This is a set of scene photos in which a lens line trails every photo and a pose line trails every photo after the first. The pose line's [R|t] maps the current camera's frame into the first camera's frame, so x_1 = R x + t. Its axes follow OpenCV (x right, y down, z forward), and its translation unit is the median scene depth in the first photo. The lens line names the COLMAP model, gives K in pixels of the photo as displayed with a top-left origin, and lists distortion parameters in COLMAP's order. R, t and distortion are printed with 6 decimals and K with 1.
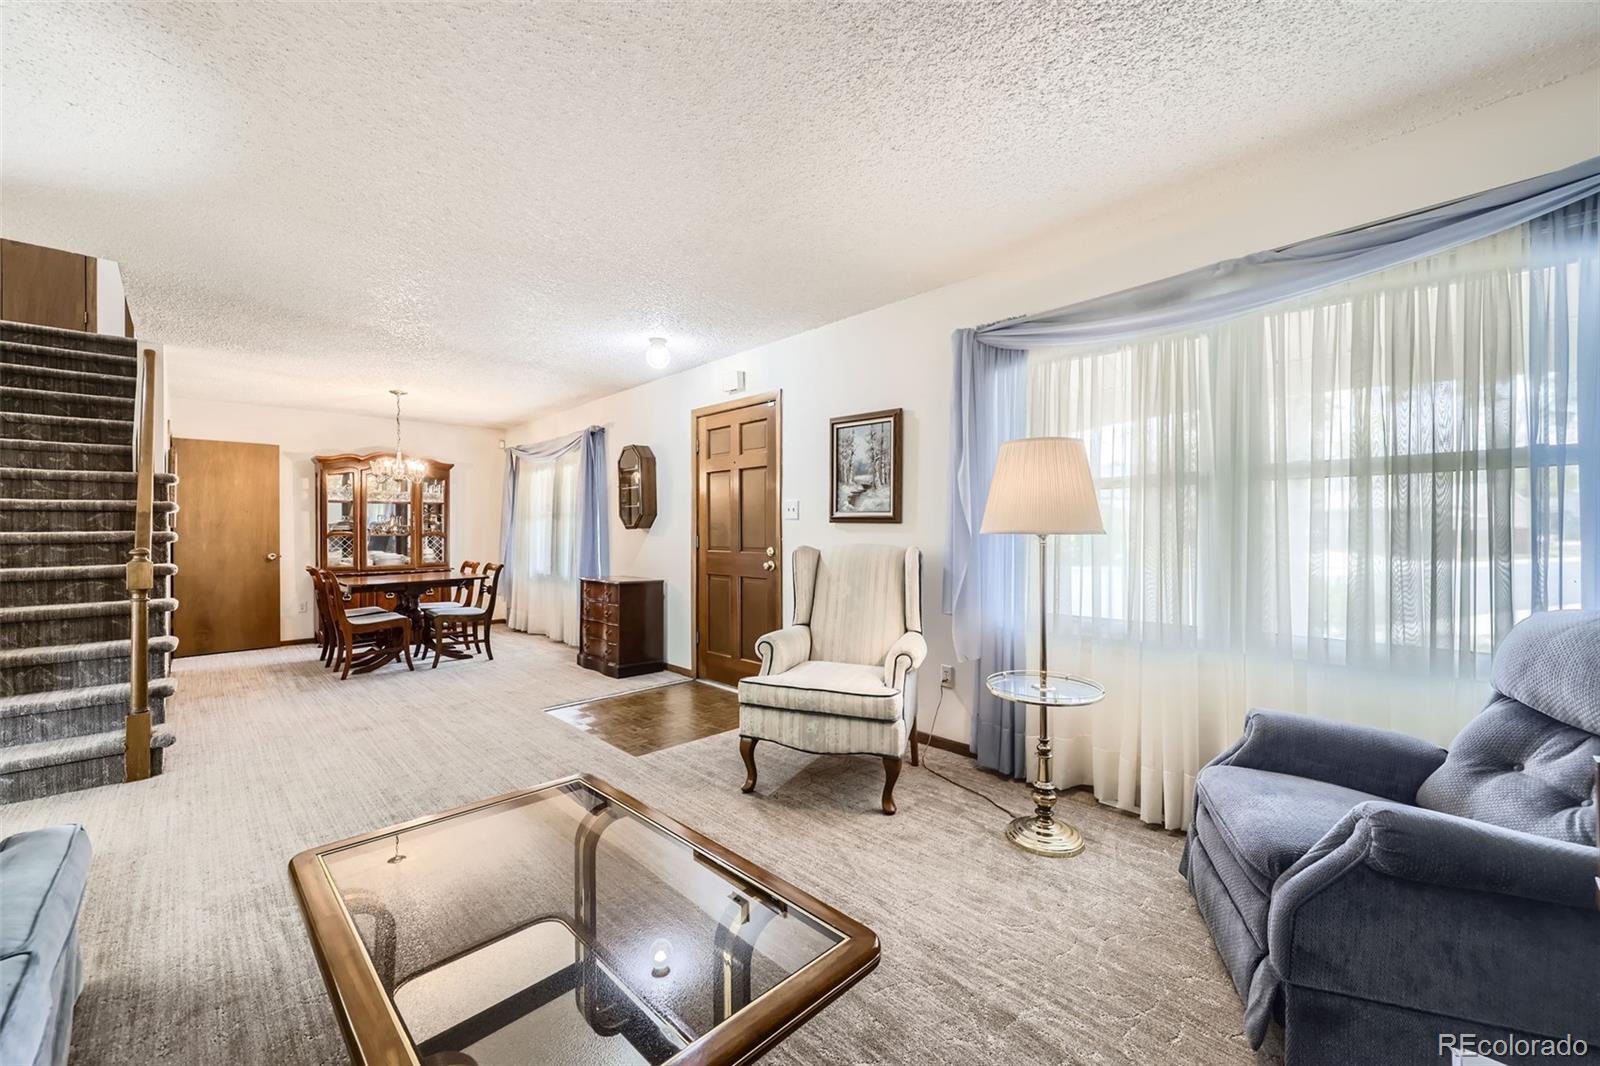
lens RADIAL K [[637.0, 0, 799.9], [0, 637.0, 531.4], [0, 0, 1]] dist [0.000012, 0.000178]
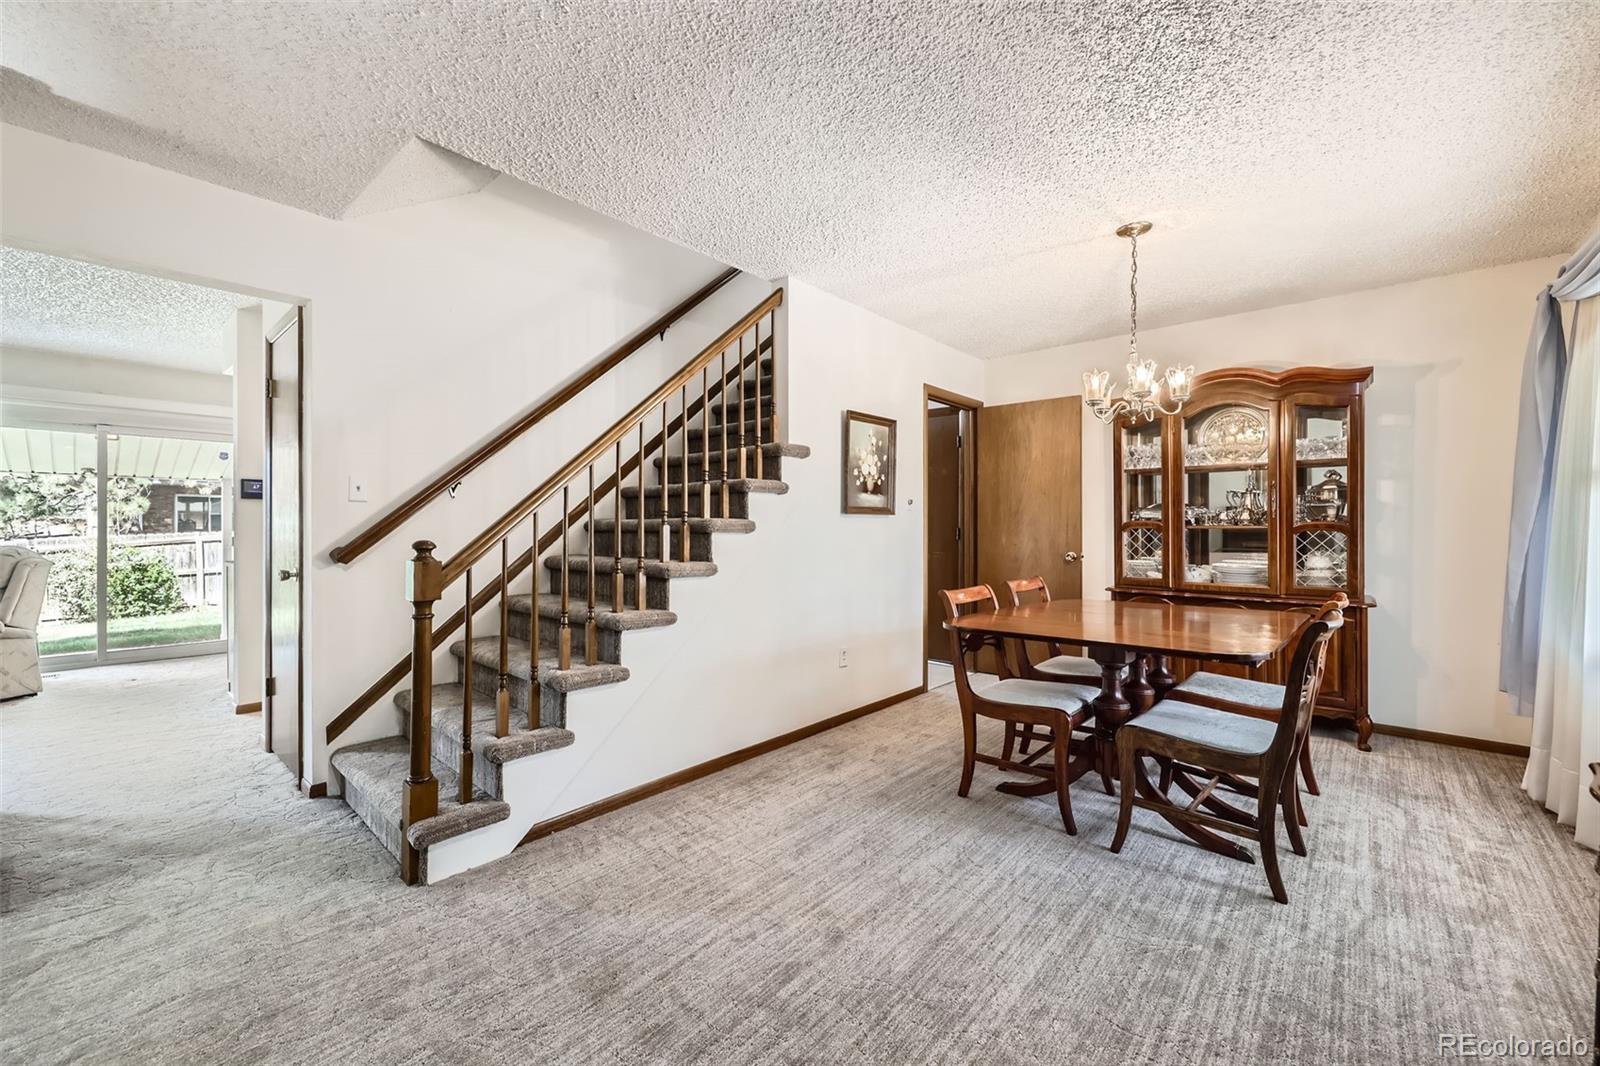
lens RADIAL K [[637.0, 0, 800.8], [0, 637.0, 525.7], [0, 0, 1]] dist [0.000012, 0.000178]
pose [[0.077611, 0.006661, -0.996961, -0.163206], [-0.001938, 0.999977, 0.006531, 0.001697], [0.996982, 0.001425, 0.077622, 0.691841]]
